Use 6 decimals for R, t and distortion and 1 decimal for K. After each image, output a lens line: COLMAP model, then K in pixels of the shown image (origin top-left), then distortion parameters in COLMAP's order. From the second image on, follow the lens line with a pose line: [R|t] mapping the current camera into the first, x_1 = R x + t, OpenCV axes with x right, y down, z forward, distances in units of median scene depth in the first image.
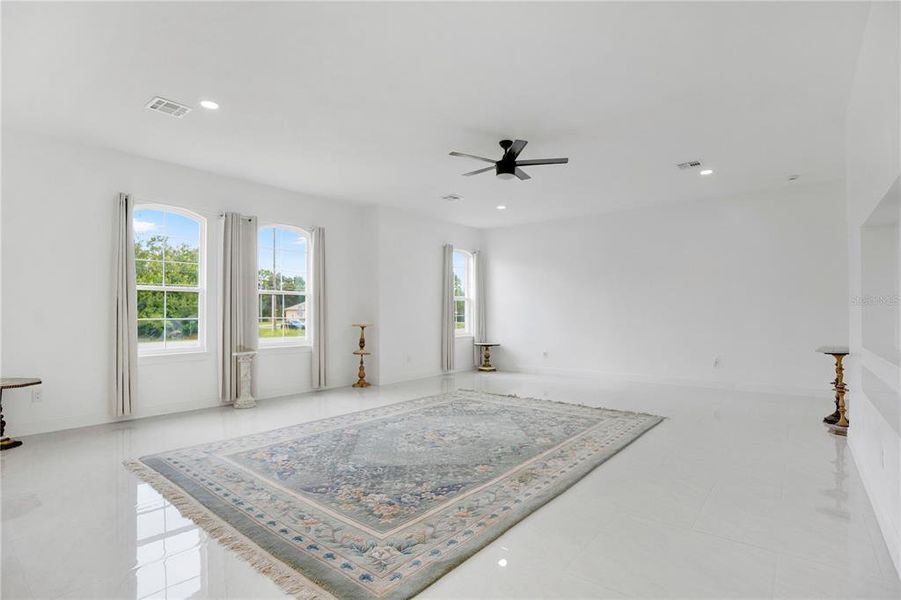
lens RADIAL K [[444.9, 0, 443.1], [0, 444.9, 315.1], [0, 0, 1]] dist [-0.010102, 0.000082]
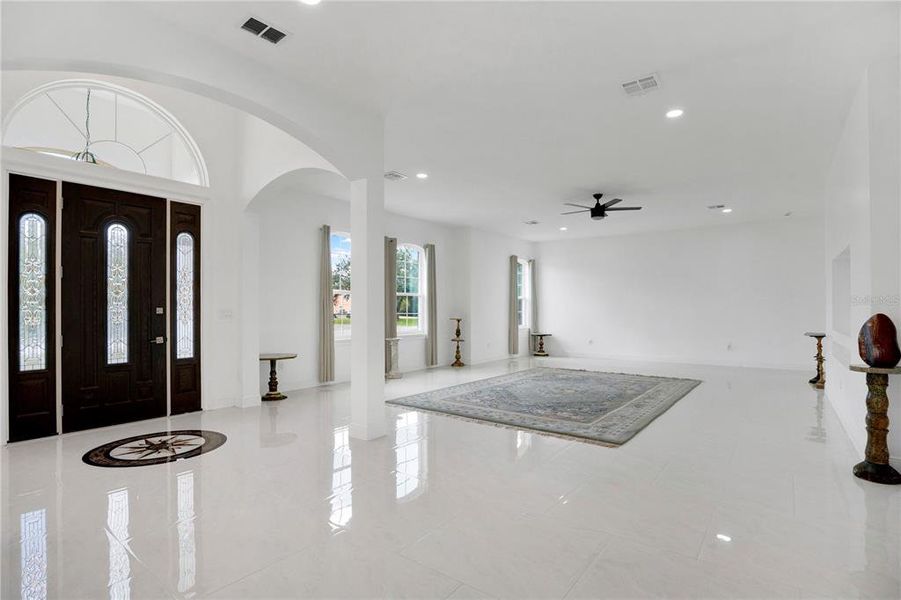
lens RADIAL K [[447.6, 0, 436.0], [0, 447.6, 312.6], [0, 0, 1]] dist [-0.000284, 0.000897]
pose [[0.999712, 0.000476, 0.023994, -0.306637], [-0.000568, 0.999993, 0.003800, -0.000484], [-0.023992, -0.003813, 0.999705, -0.339920]]
